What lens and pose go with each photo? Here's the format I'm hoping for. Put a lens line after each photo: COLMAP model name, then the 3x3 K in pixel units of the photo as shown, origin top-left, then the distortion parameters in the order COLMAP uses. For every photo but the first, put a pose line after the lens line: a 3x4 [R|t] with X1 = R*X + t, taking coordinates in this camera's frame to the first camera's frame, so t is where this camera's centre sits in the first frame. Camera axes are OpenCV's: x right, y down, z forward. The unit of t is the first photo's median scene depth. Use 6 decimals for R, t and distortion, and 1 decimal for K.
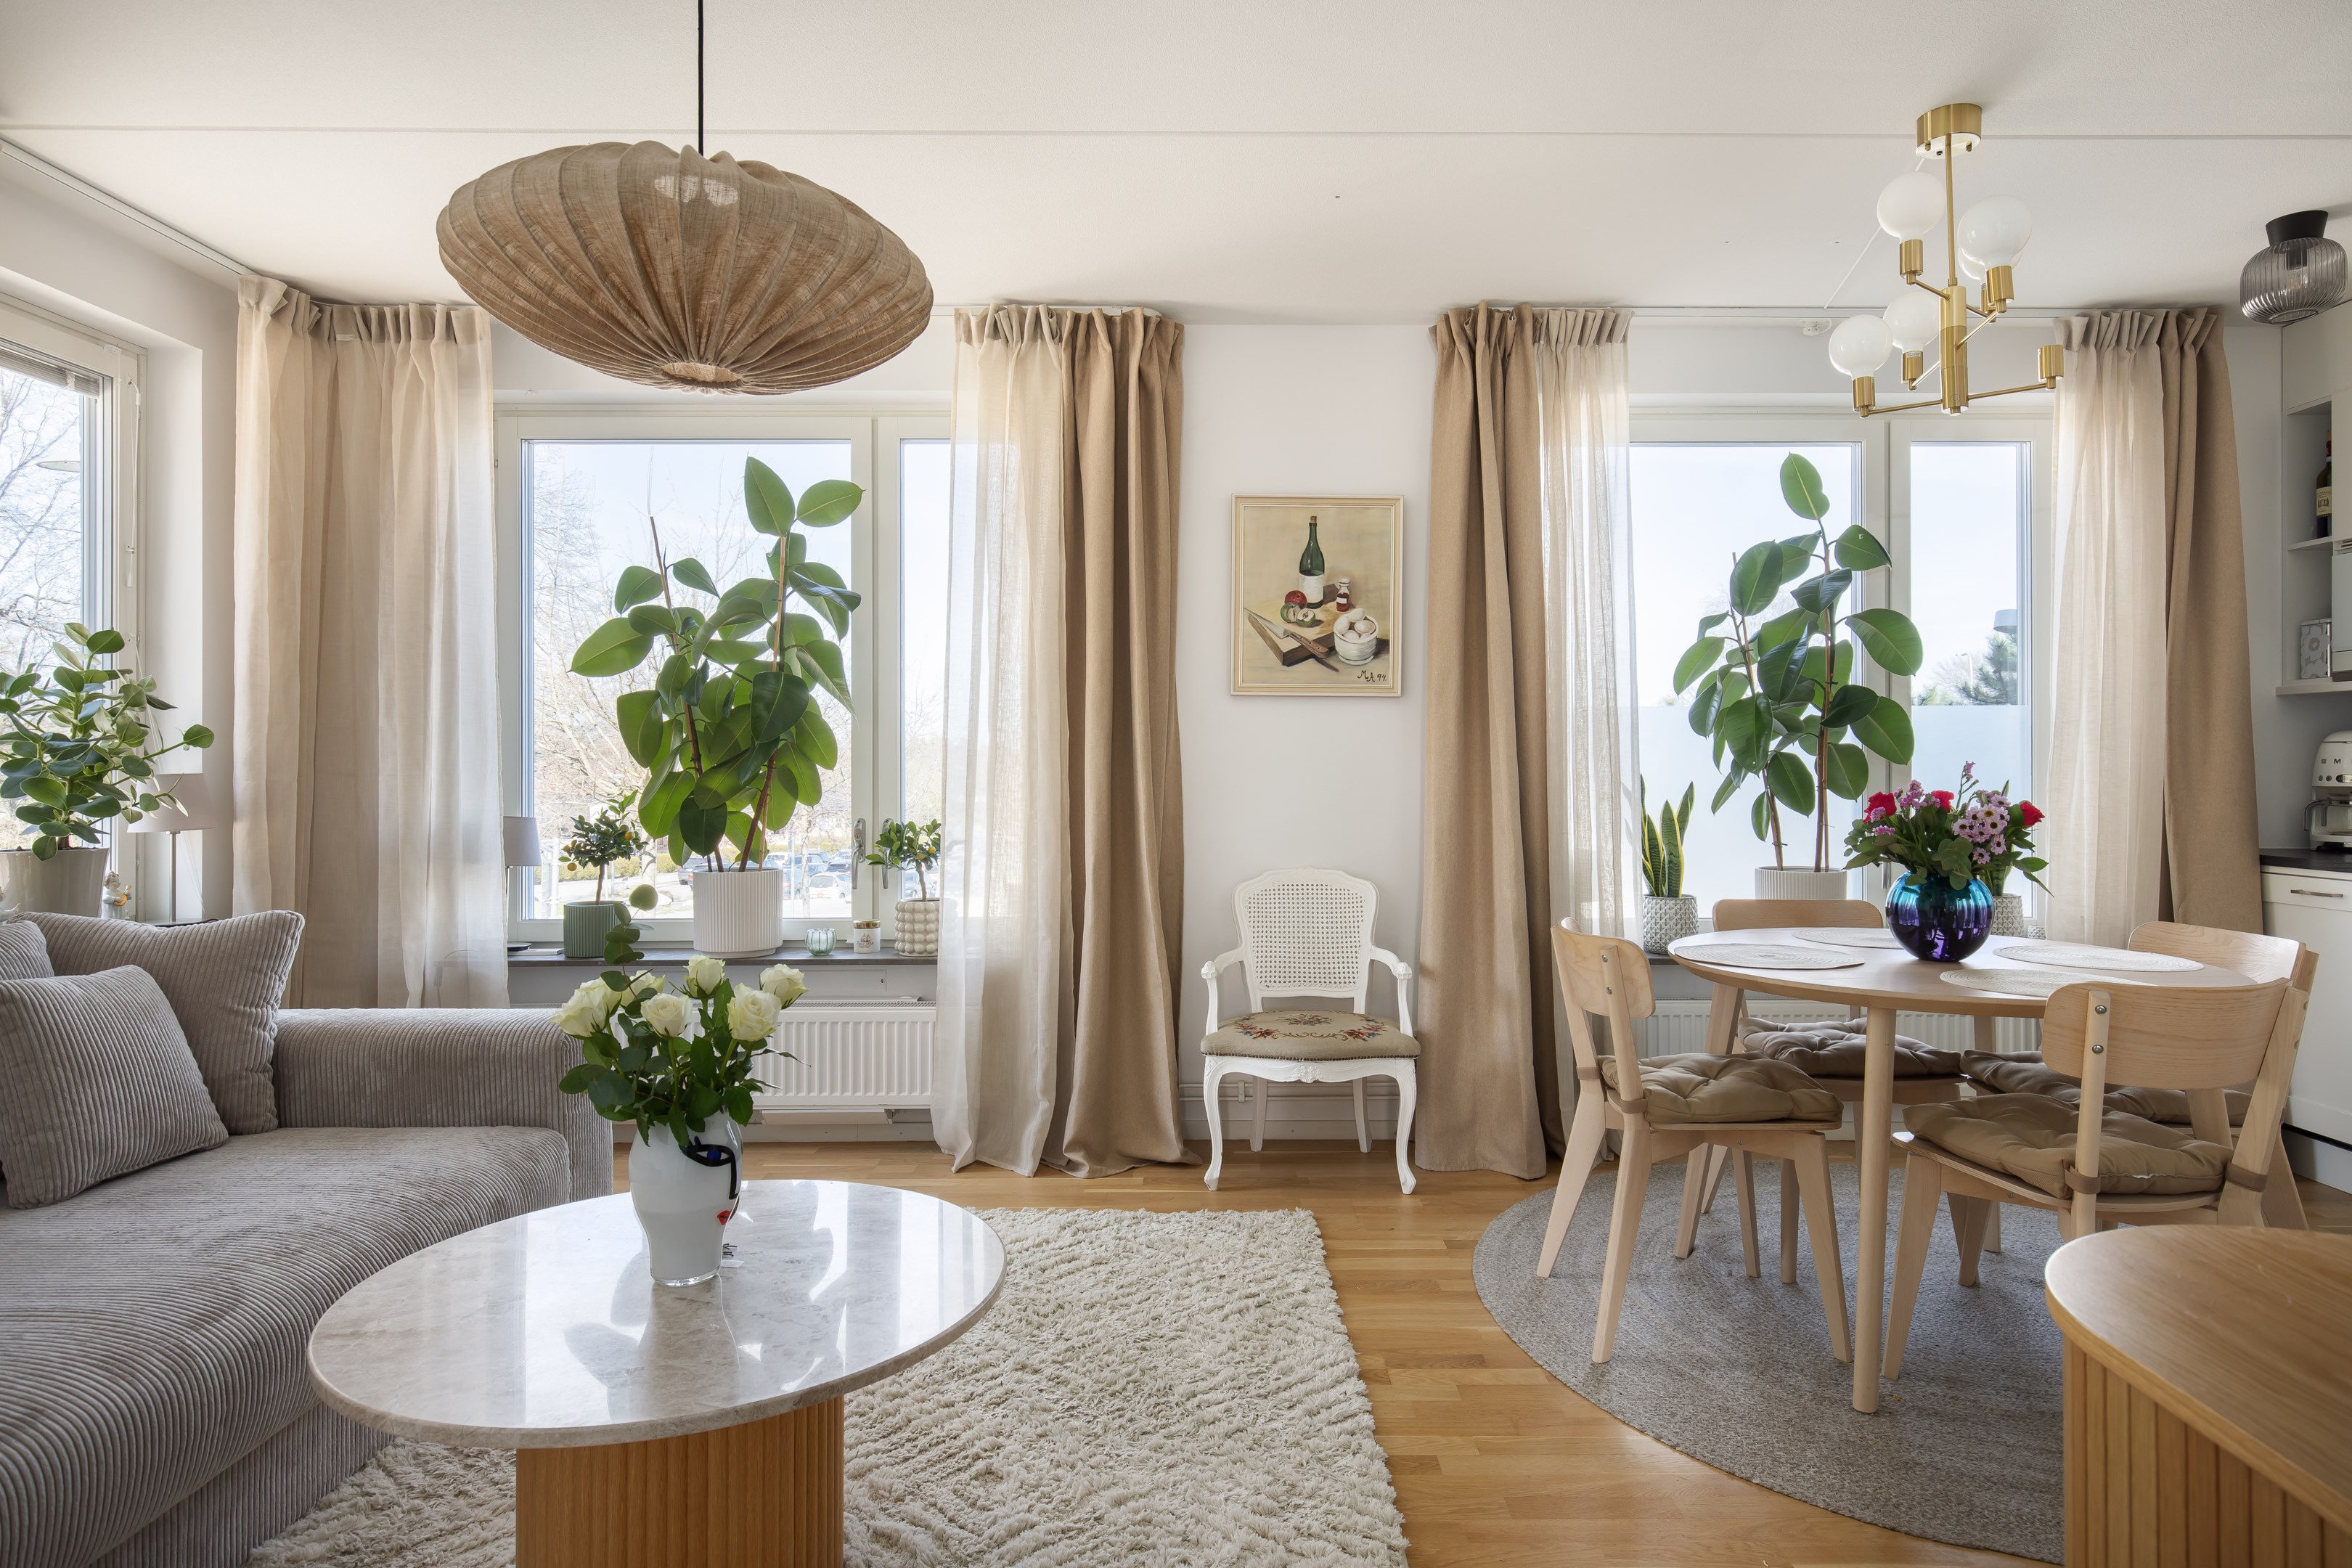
lens RADIAL K [[1374.5, 0, 1182.2], [0, 1374.5, 767.2], [0, 0, 1]] dist [-0.001480, -0.001223]
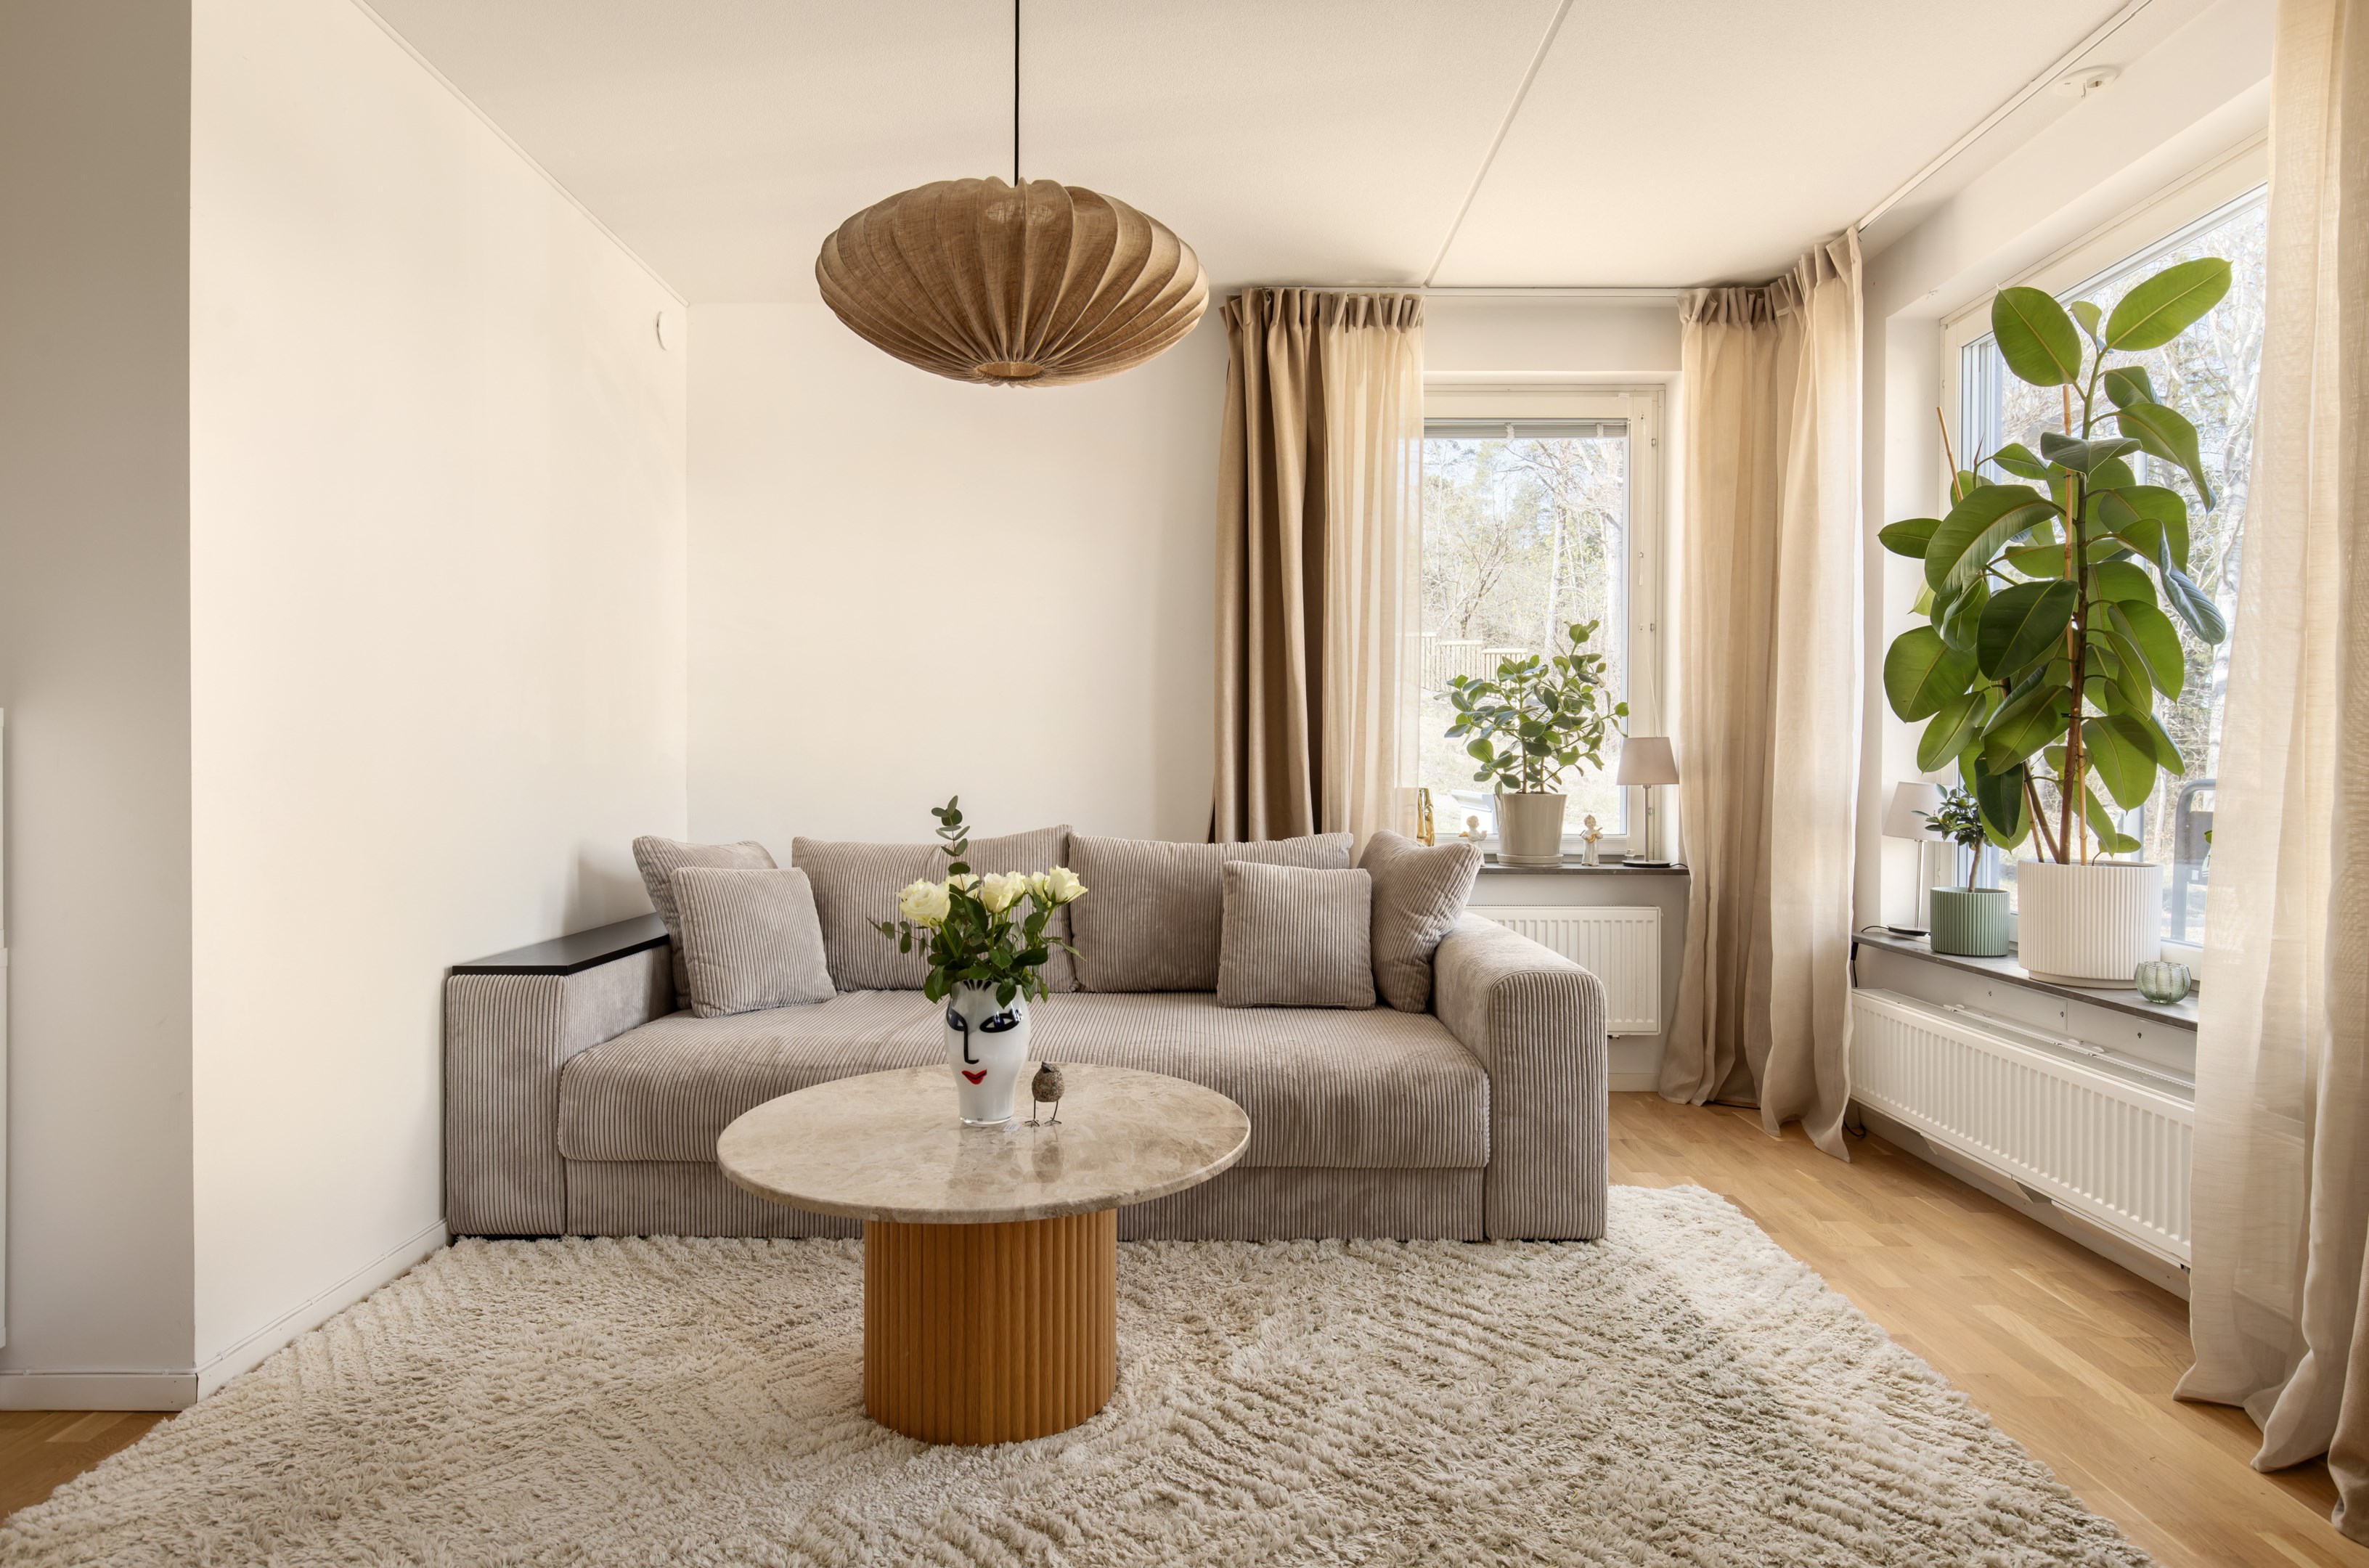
lens RADIAL K [[1322.2, 0, 1188.9], [0, 1322.2, 774.8], [0, 0, 1]] dist [0.002421, -0.000583]
pose [[-0.012627, 0.008617, -0.999883, 0.373802], [-0.002289, 0.999960, 0.008646, 0.024831], [0.999918, 0.002398, -0.012607, 0.550743]]
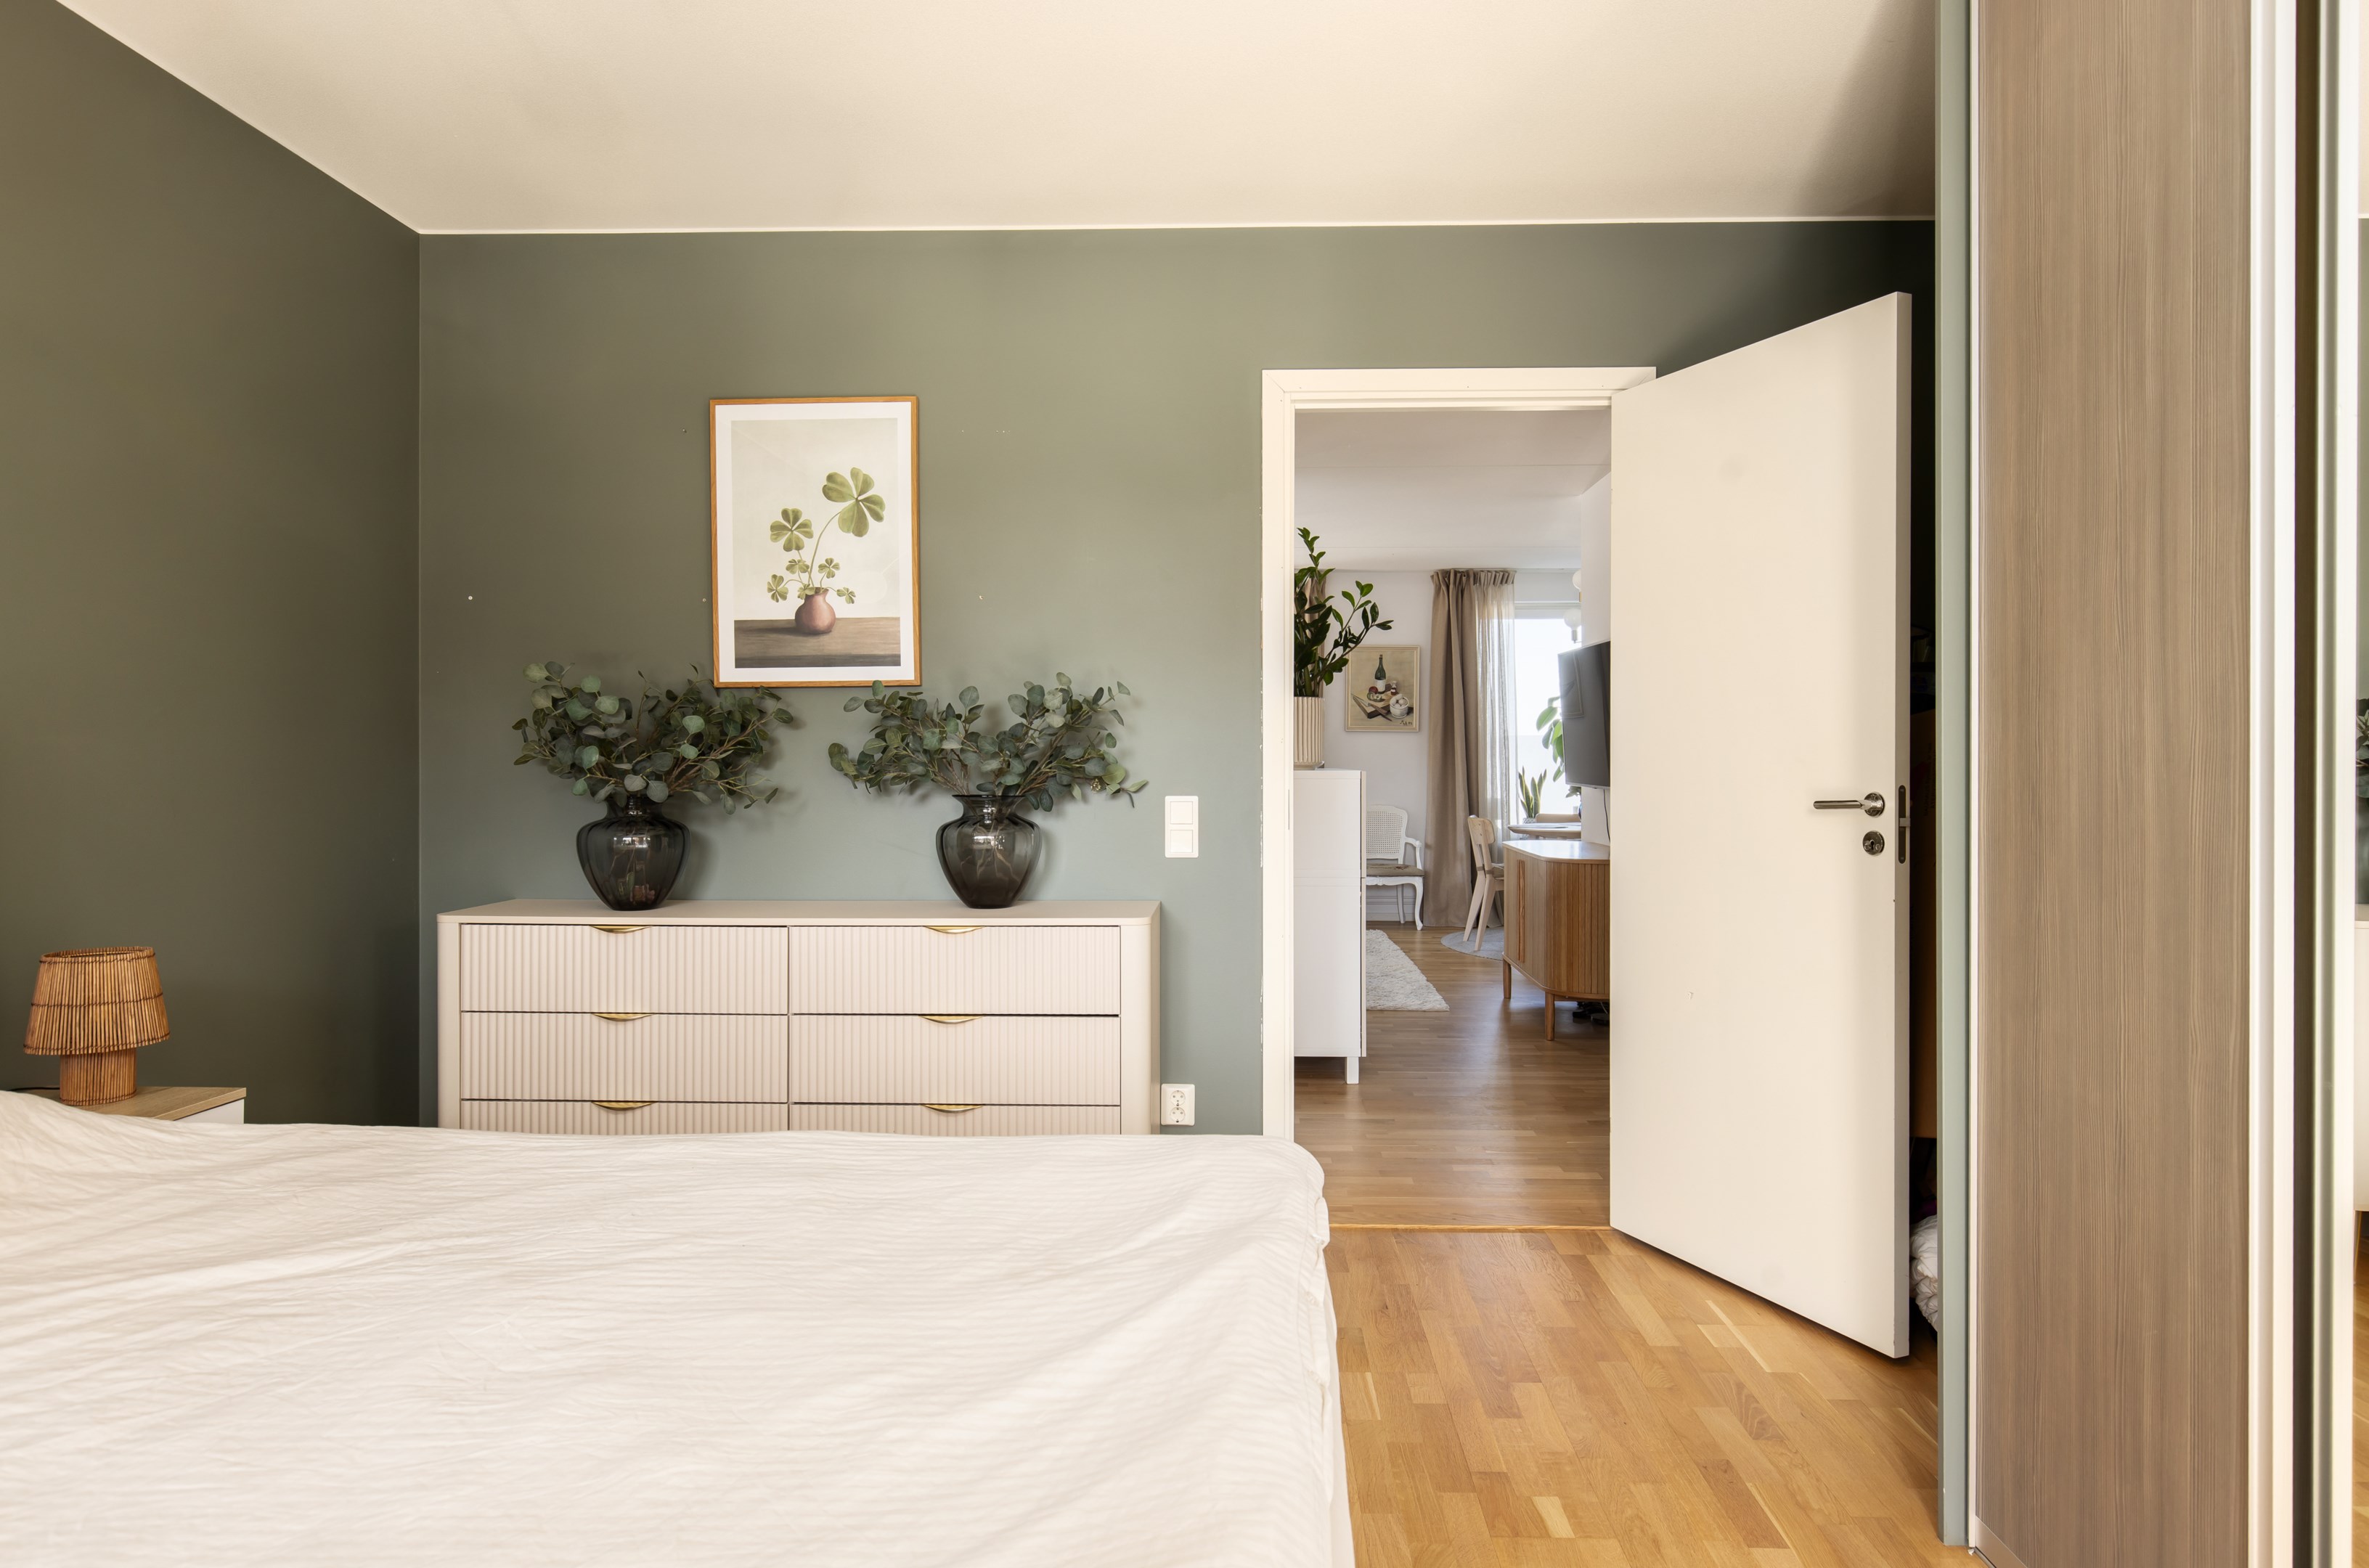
lens RADIAL K [[1407.7, 0, 1190.5], [0, 1407.7, 778.9], [0, 0, 1]] dist [0.001645, 0.000499]
pose [[0.999966, 0.002779, -0.007818, -0.212411], [-0.002757, 0.999992, 0.002838, 0.023434], [0.007826, -0.002816, 0.999965, -1.418830]]
